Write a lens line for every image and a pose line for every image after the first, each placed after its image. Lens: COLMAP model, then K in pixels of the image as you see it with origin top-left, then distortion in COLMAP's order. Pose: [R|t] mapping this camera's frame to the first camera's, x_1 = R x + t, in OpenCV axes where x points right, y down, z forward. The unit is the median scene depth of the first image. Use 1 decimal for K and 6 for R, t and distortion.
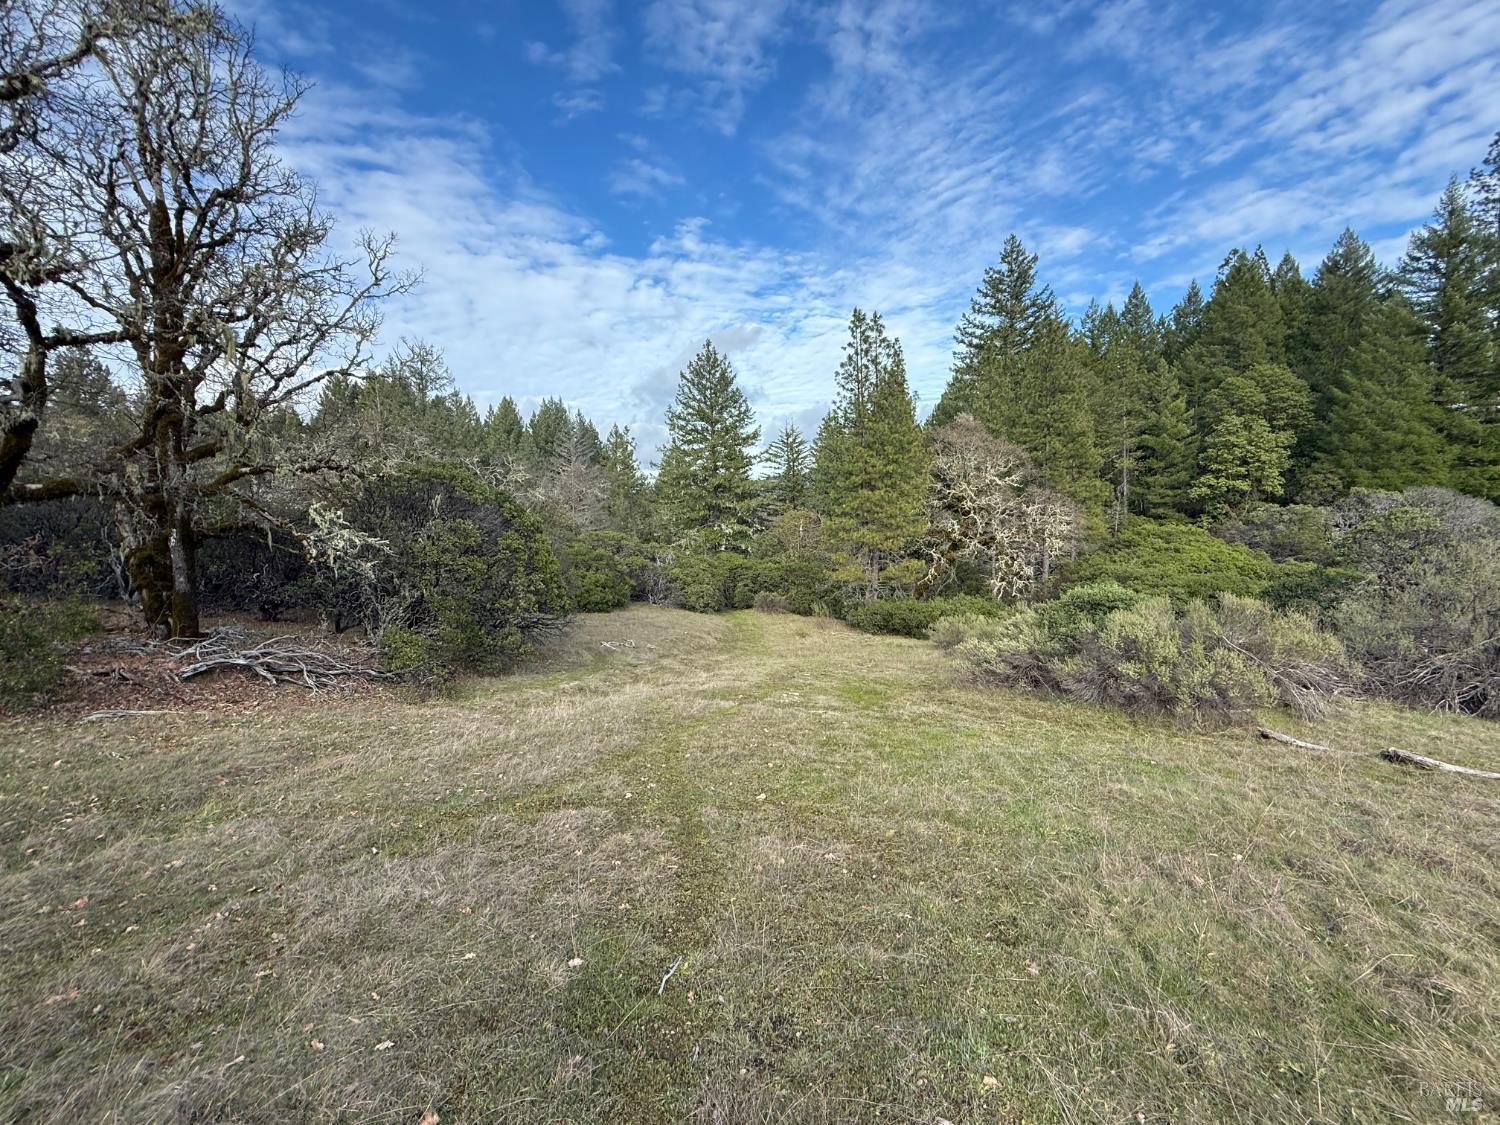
lens RADIAL K [[601.9, 0, 750.4], [0, 601.9, 567.0], [0, 0, 1]] dist [0.000785, 0.000107]
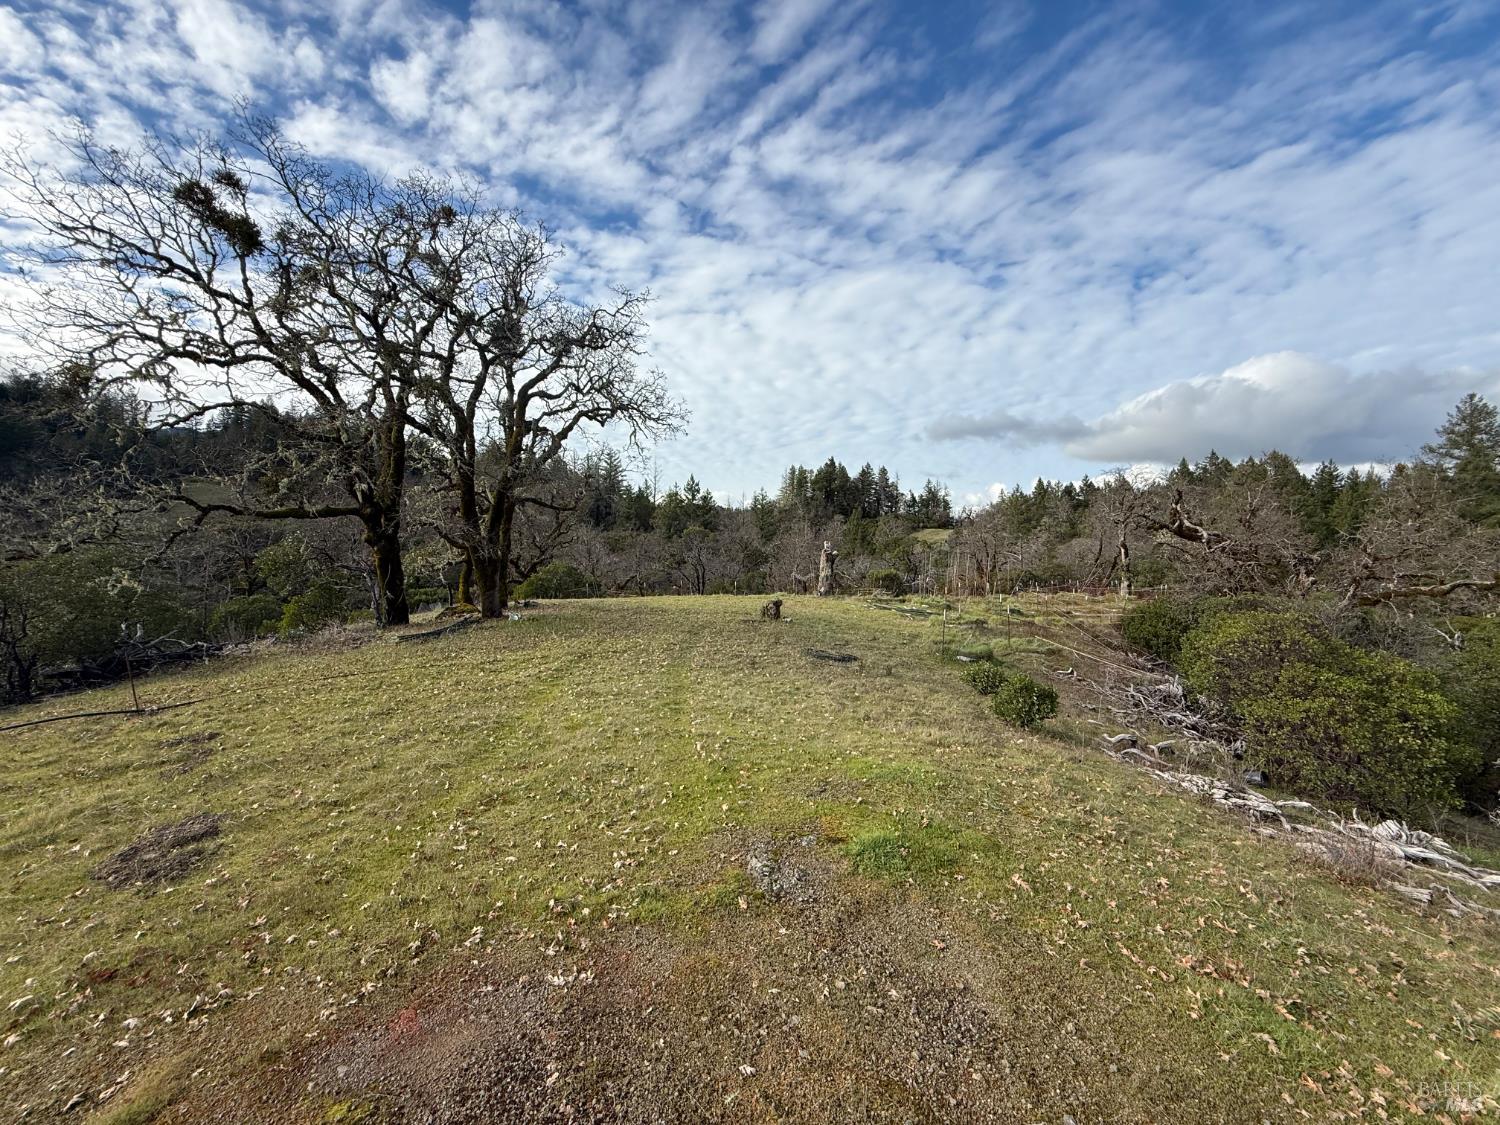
lens RADIAL K [[601.9, 0, 752.8], [0, 601.9, 558.6], [0, 0, 1]] dist [0.000785, 0.000107]
pose [[0.251590, 0.072113, -0.965144, 0.205042], [-0.093696, 0.994351, 0.049871, -0.055359], [0.963288, 0.077883, 0.256925, 0.478760]]
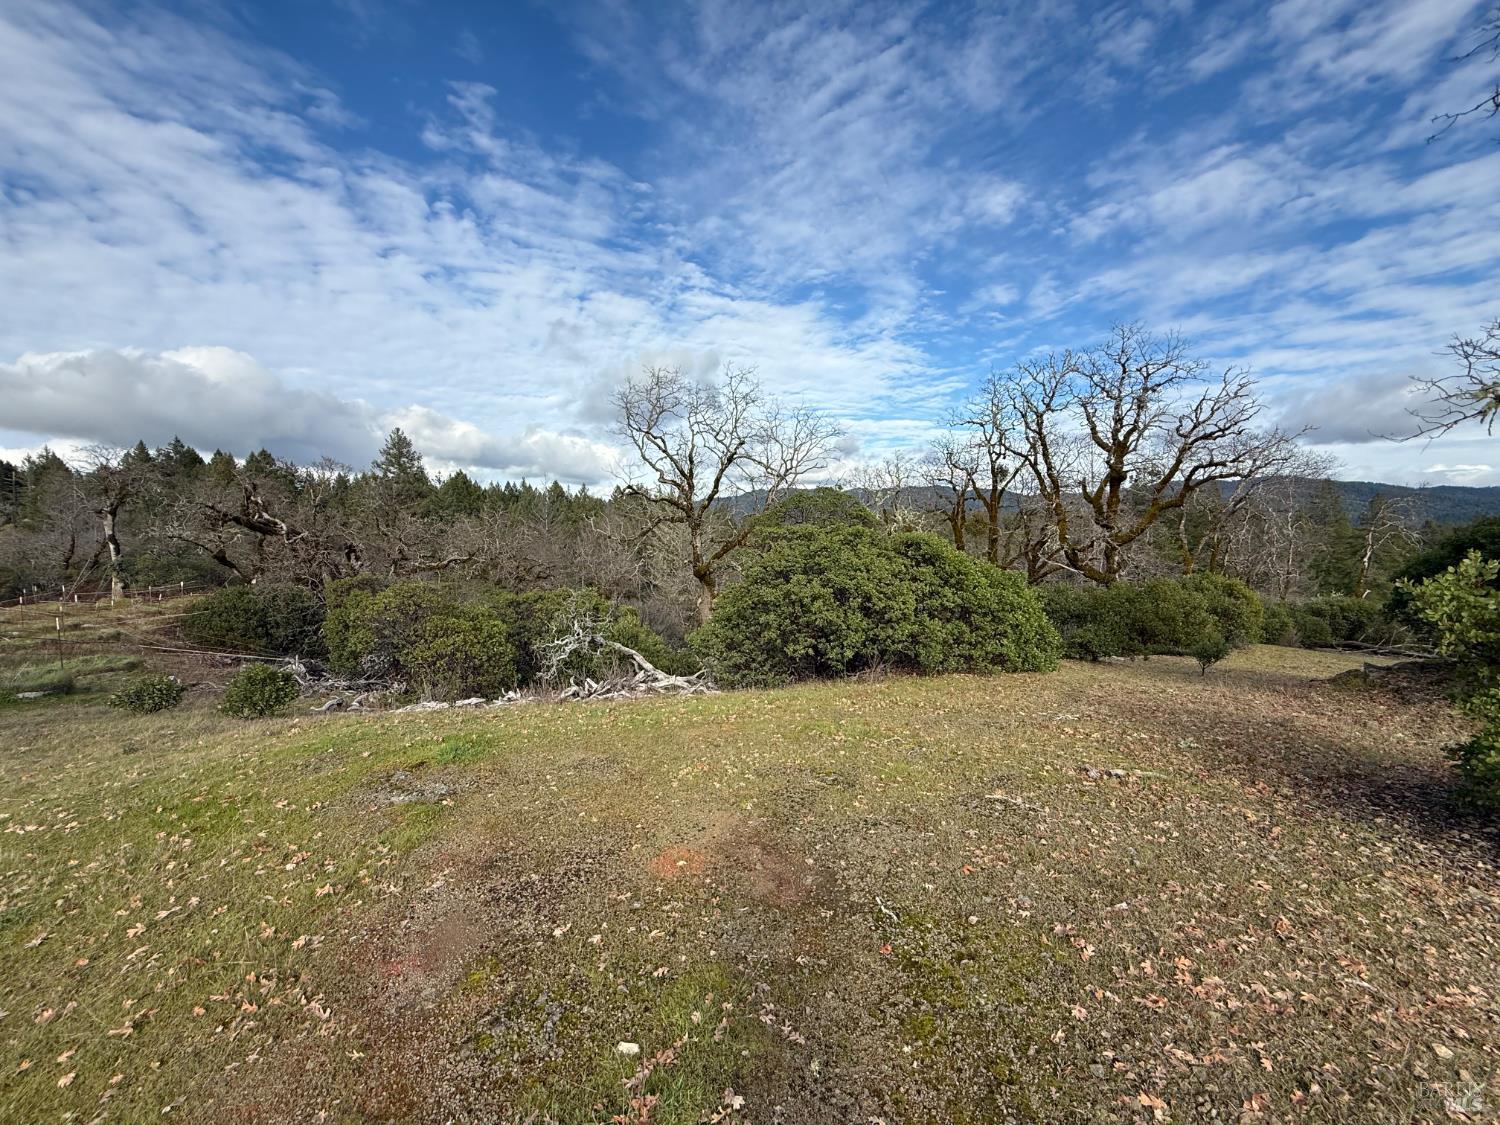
lens RADIAL K [[601.9, 0, 752.6], [0, 601.9, 563.2], [0, 0, 1]] dist [0.000785, 0.000107]
pose [[0.990943, 0.029379, 0.131032, 0.127579], [-0.024747, 0.999015, -0.036834, -0.033294], [-0.131985, 0.033258, 0.990694, 0.290232]]
